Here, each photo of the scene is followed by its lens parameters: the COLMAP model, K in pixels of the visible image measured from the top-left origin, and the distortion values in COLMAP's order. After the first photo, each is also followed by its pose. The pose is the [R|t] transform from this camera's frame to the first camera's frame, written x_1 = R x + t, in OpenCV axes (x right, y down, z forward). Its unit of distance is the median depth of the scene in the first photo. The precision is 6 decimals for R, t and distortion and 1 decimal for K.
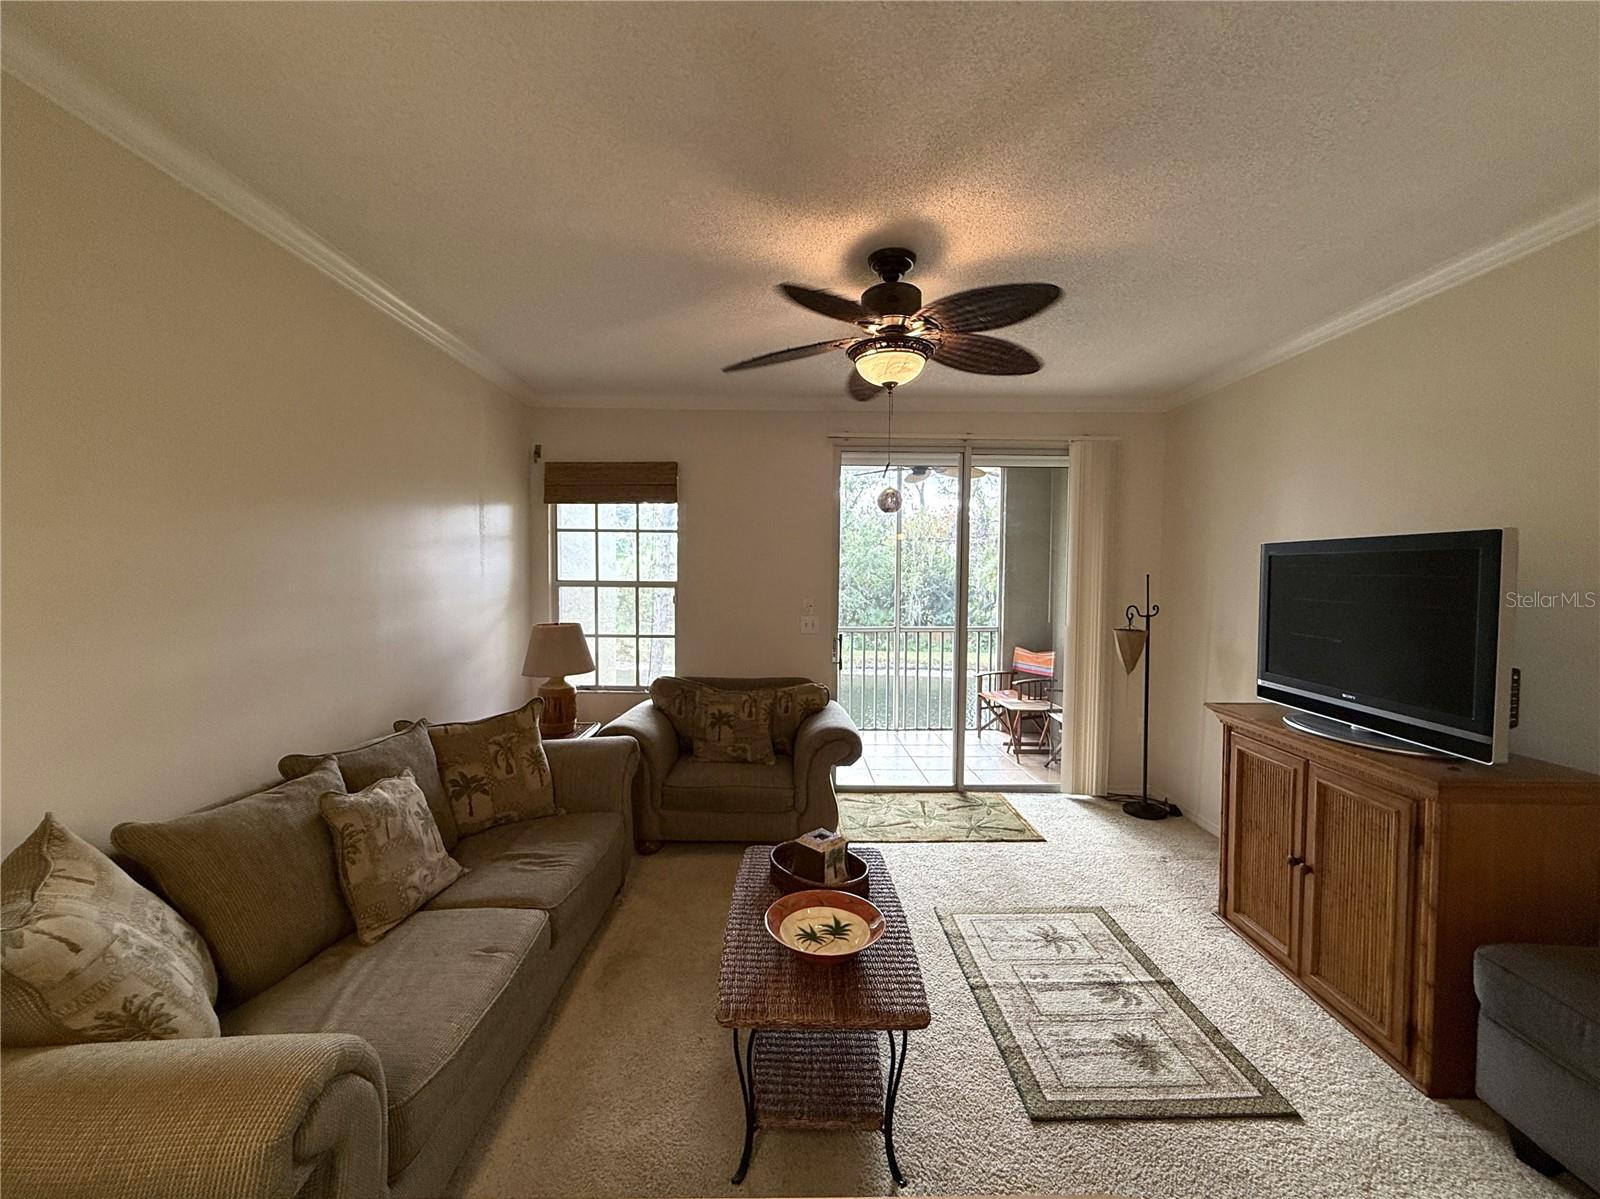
lens RADIAL K [[635.6, 0, 790.7], [0, 635.6, 590.8], [0, 0, 1]] dist [0.000615, 0.000056]
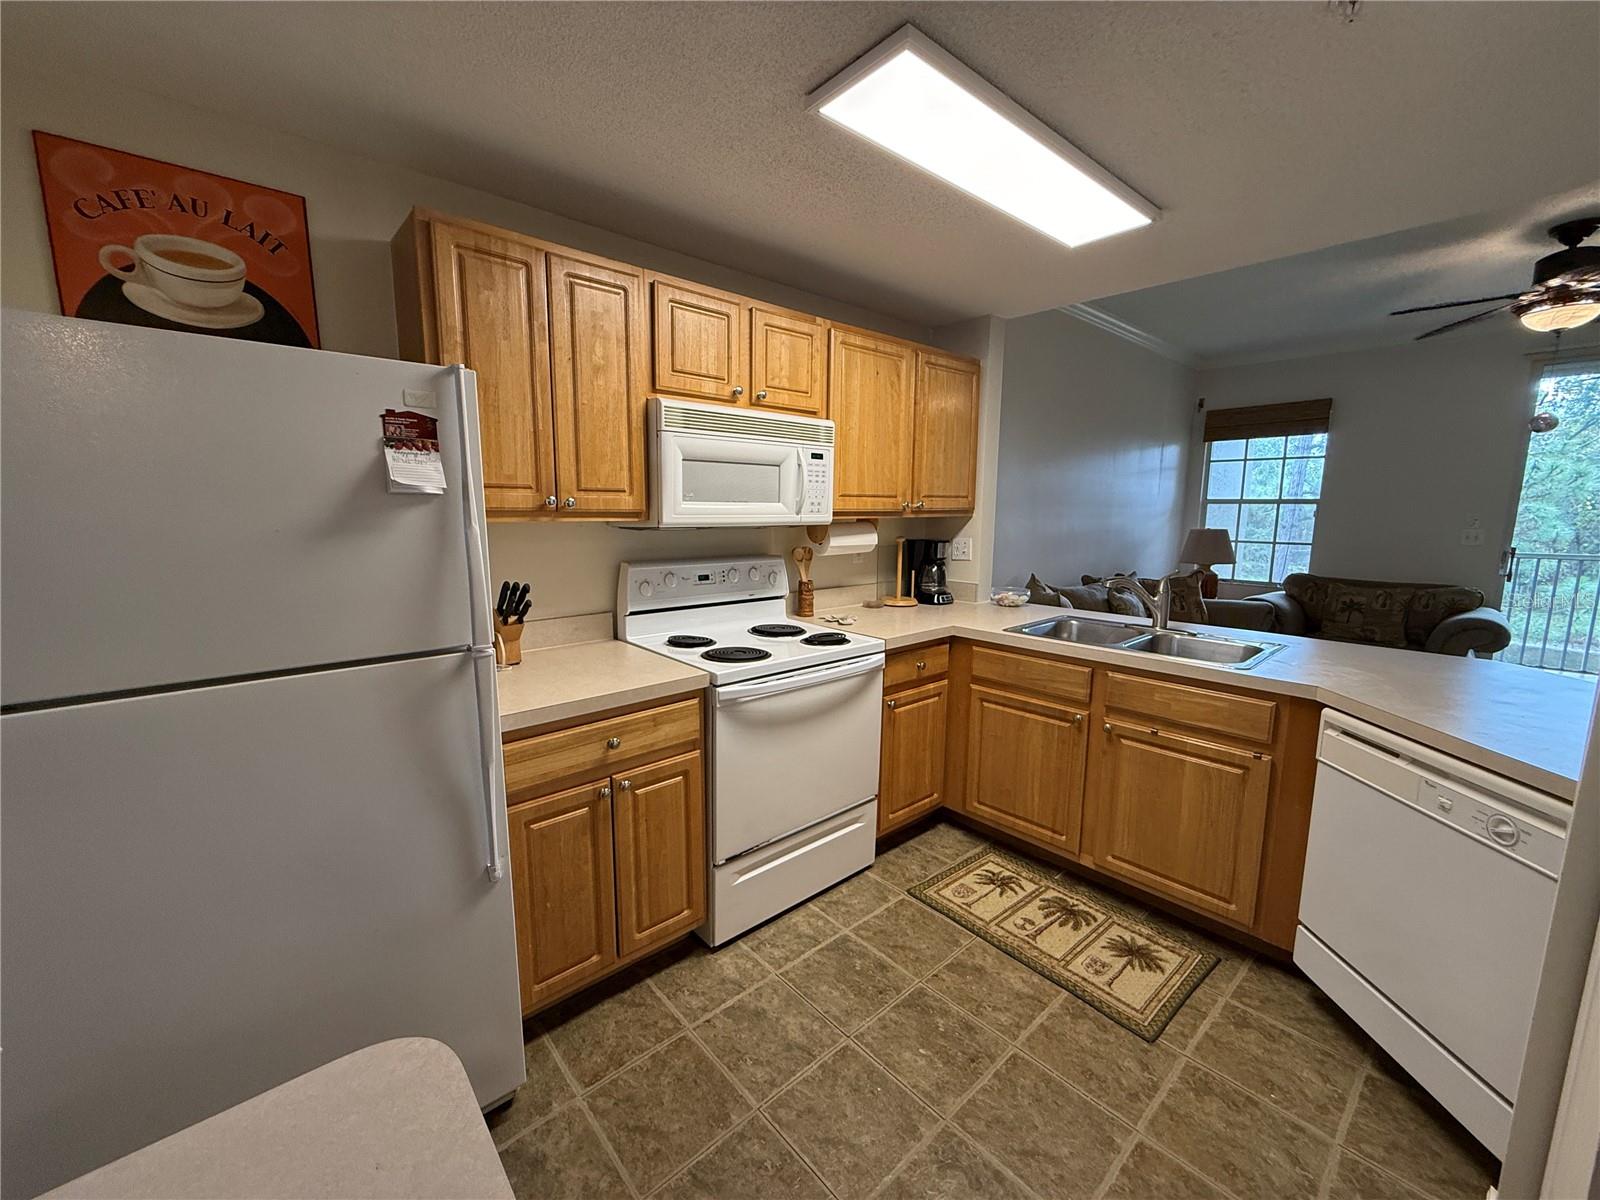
lens RADIAL K [[633.4, 0, 793.0], [0, 633.4, 598.7], [0, 0, 1]] dist [0.000091, -0.000087]
pose [[0.656920, 0.107667, -0.746233, 0.089571], [-0.022013, 0.992068, 0.123759, 0.049842], [0.753639, -0.064873, 0.654079, -0.603178]]
